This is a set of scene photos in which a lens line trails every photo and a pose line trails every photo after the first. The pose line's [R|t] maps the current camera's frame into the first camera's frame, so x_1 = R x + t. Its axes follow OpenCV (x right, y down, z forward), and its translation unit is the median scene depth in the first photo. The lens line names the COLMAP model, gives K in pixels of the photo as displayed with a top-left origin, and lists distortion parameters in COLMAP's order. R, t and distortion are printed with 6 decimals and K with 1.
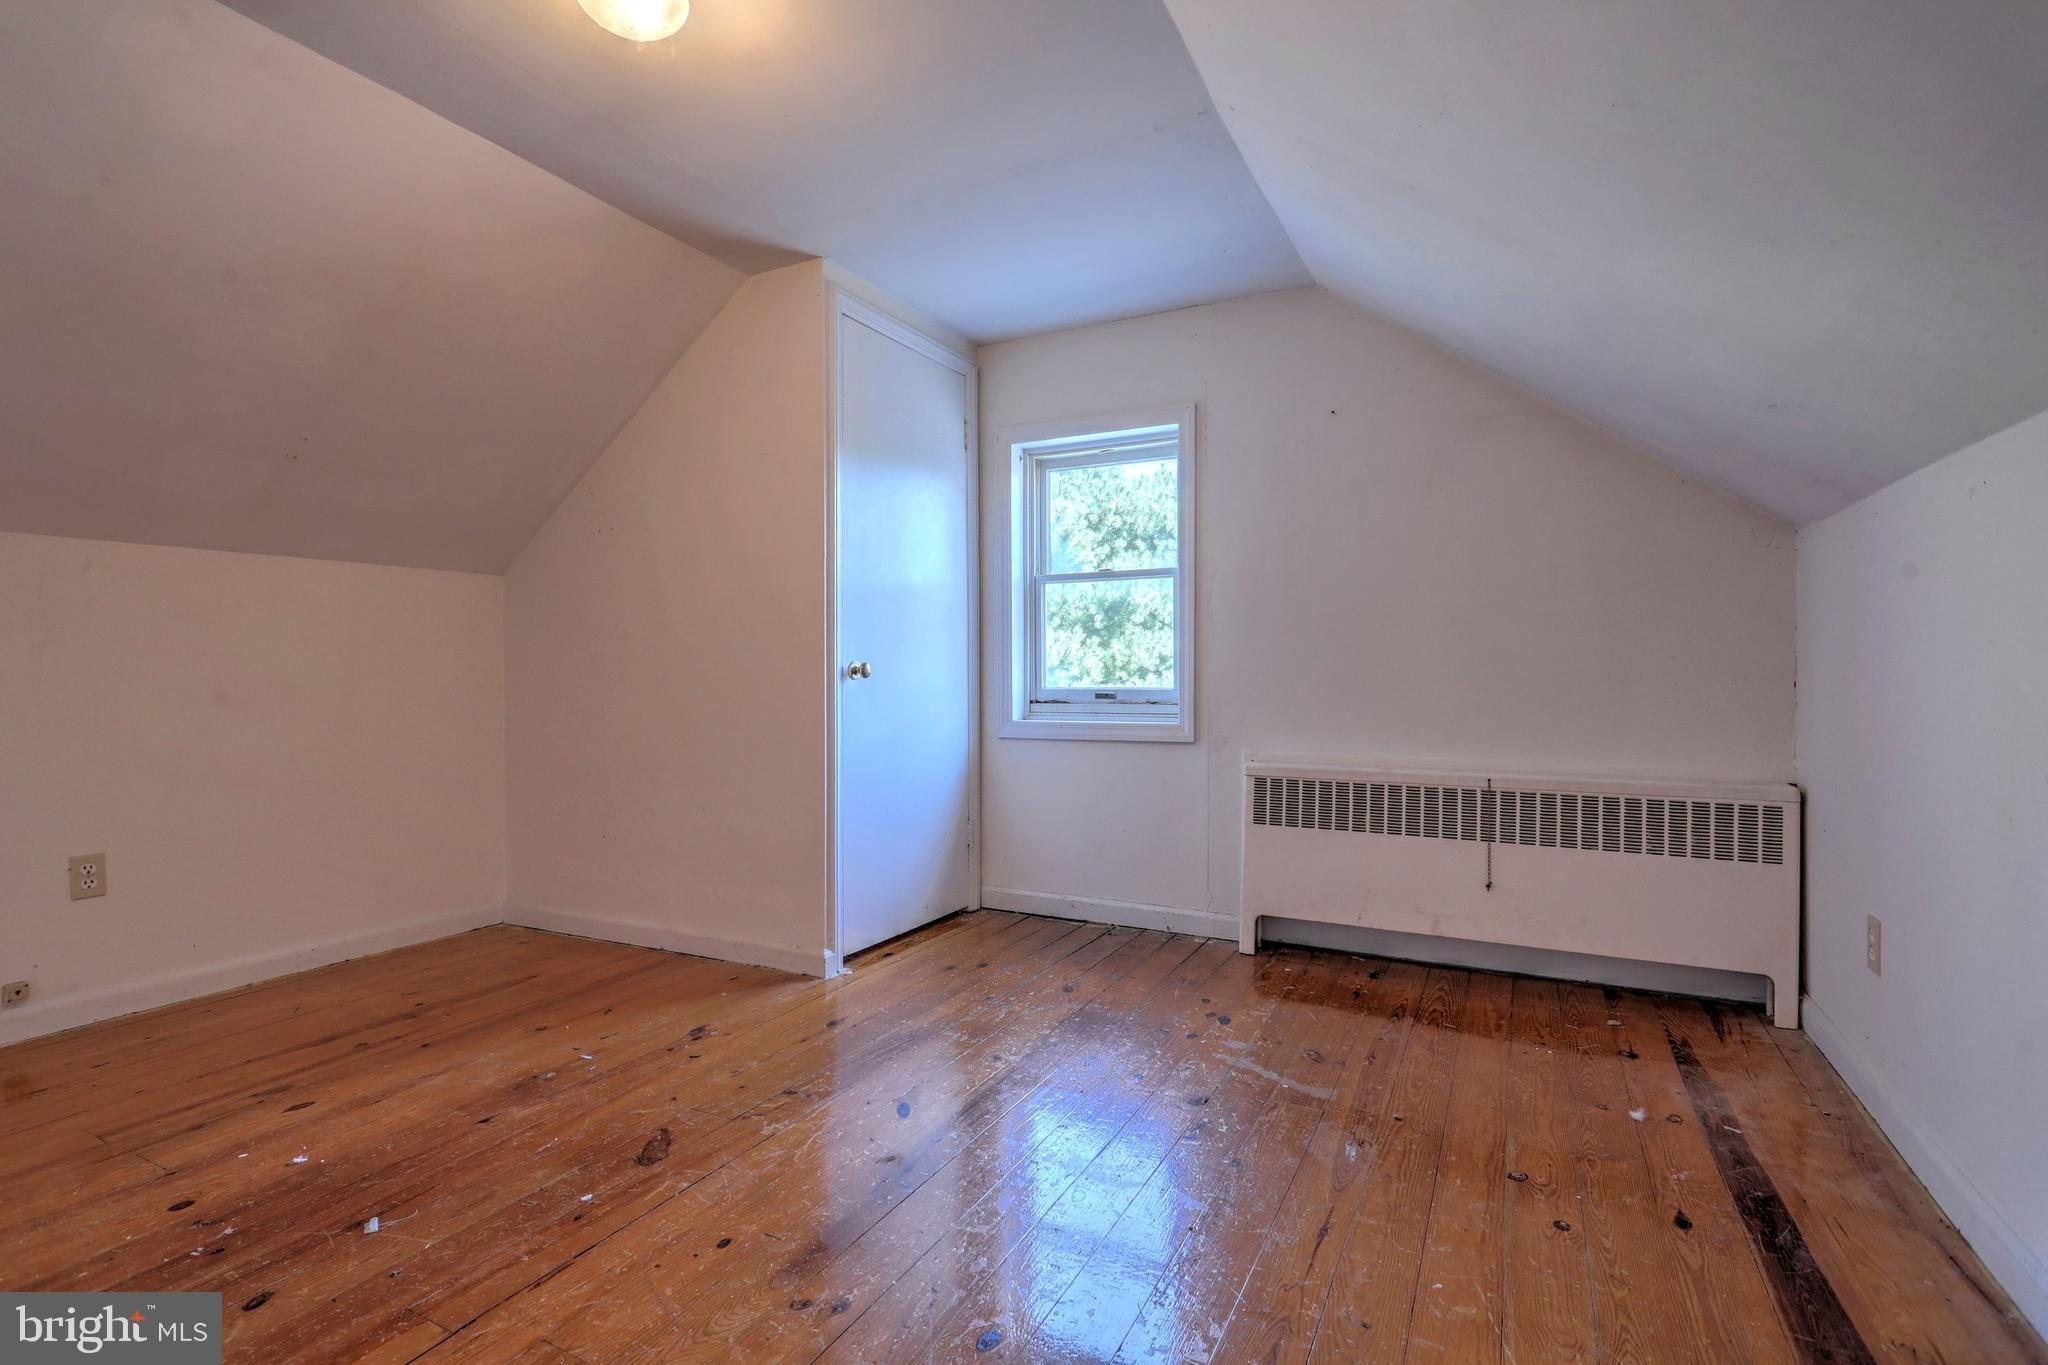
lens RADIAL K [[968.3, 0, 1026.6], [0, 968.3, 673.2], [0, 0, 1]] dist [0.000909, -0.000186]
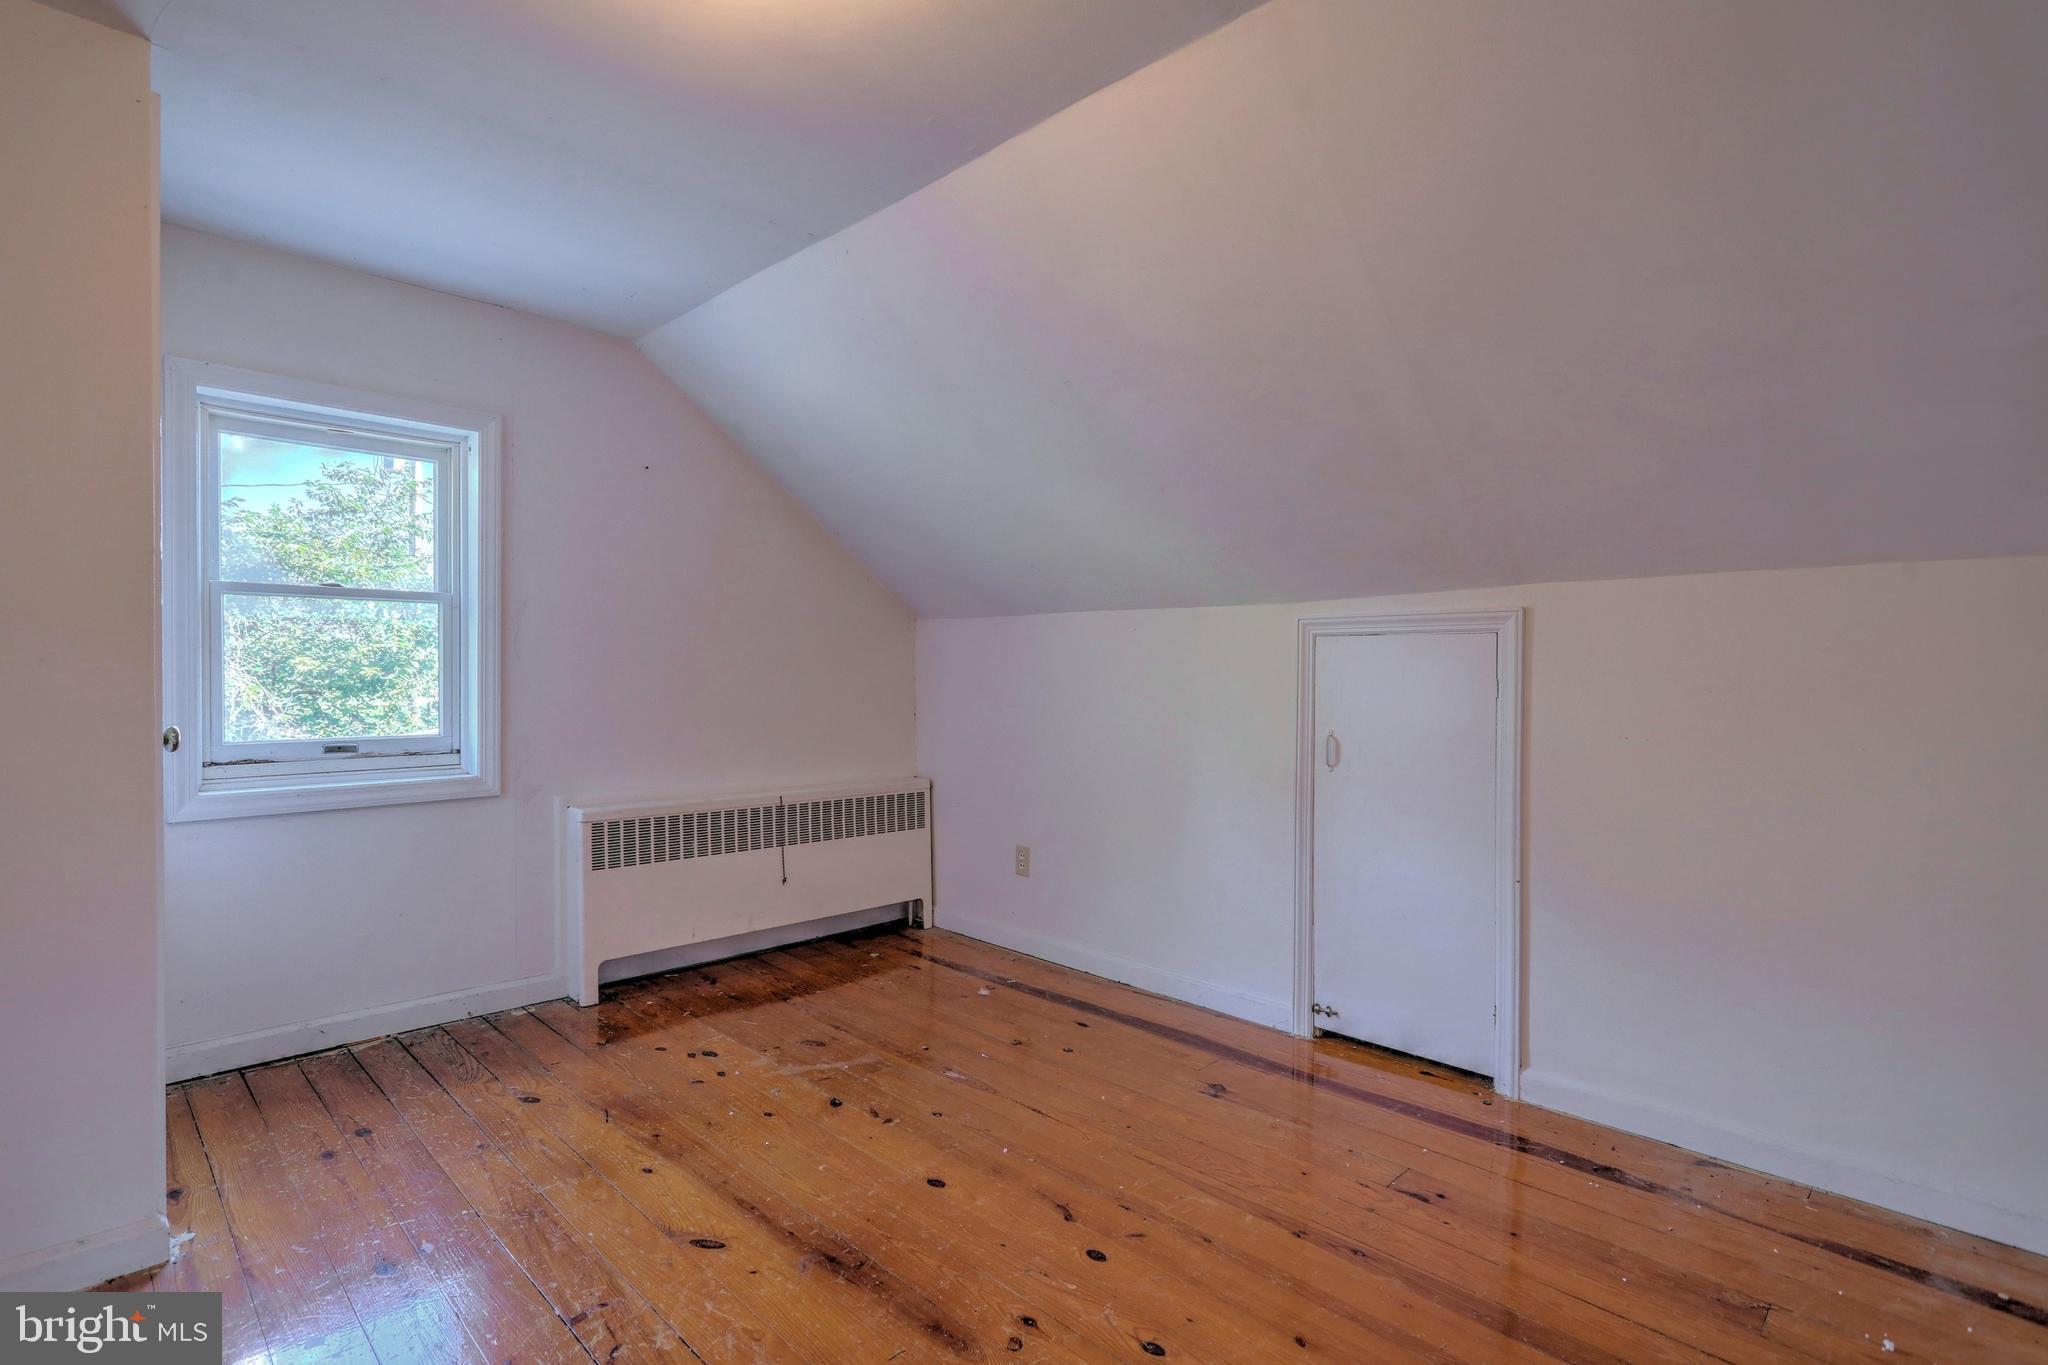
lens RADIAL K [[968.3, 0, 983.9], [0, 968.3, 669.1], [0, 0, 1]] dist [0.000909, -0.000186]
pose [[0.311831, 0.011794, 0.950065, -0.621327], [-0.005235, 0.999929, -0.010695, -0.043659], [-0.950123, -0.001639, 0.311870, 0.341013]]
